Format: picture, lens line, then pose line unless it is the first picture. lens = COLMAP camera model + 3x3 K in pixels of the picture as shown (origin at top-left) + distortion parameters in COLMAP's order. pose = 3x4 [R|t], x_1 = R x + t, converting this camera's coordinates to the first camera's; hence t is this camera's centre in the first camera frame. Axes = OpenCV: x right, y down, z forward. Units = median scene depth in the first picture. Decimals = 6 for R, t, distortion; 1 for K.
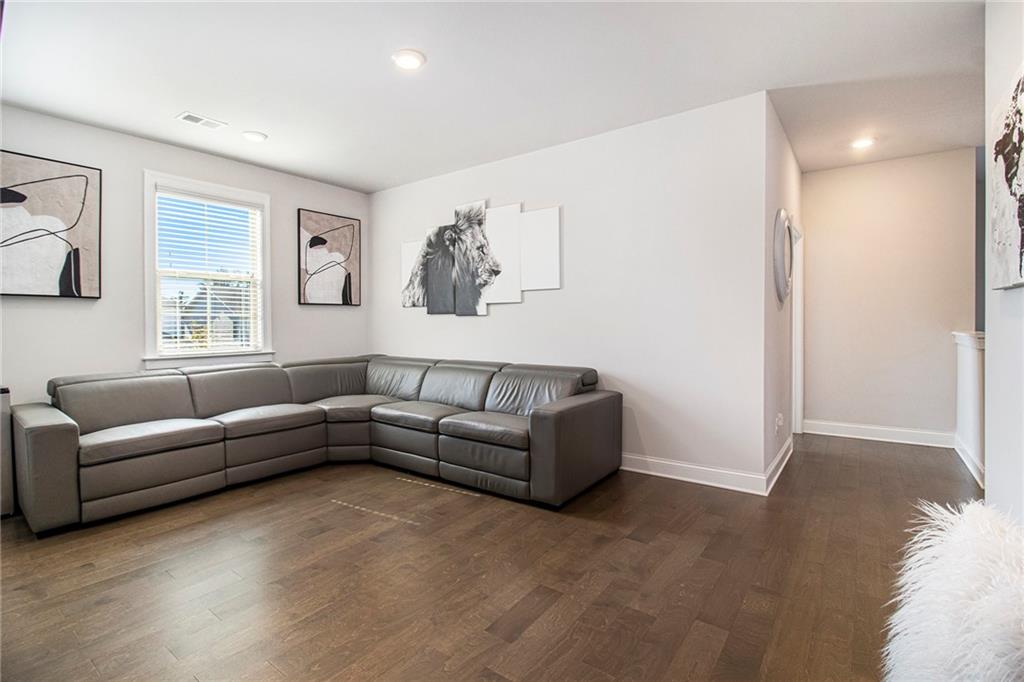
lens RADIAL K [[479.5, 0, 502.1], [0, 479.5, 333.8], [0, 0, 1]] dist [-0.007970, -0.005020]
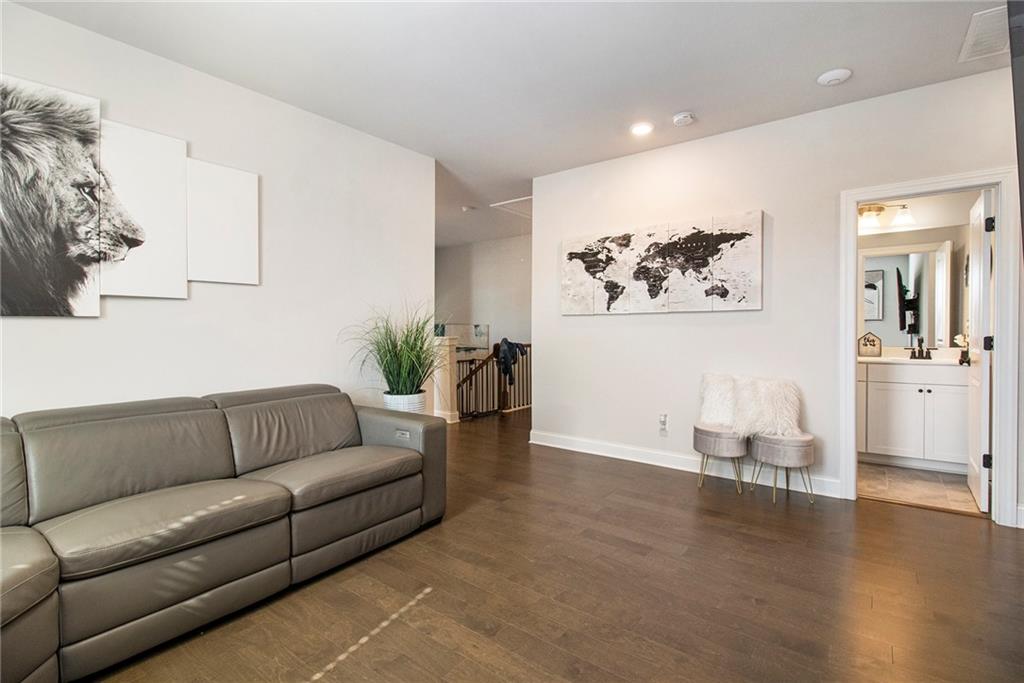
lens RADIAL K [[479.5, 0, 503.1], [0, 479.5, 339.5], [0, 0, 1]] dist [-0.007970, -0.005020]
pose [[0.012444, -0.025713, 0.999592, -0.560921], [0.020015, 0.999475, 0.025461, -0.018353], [-0.999722, 0.019690, 0.012952, 0.551237]]
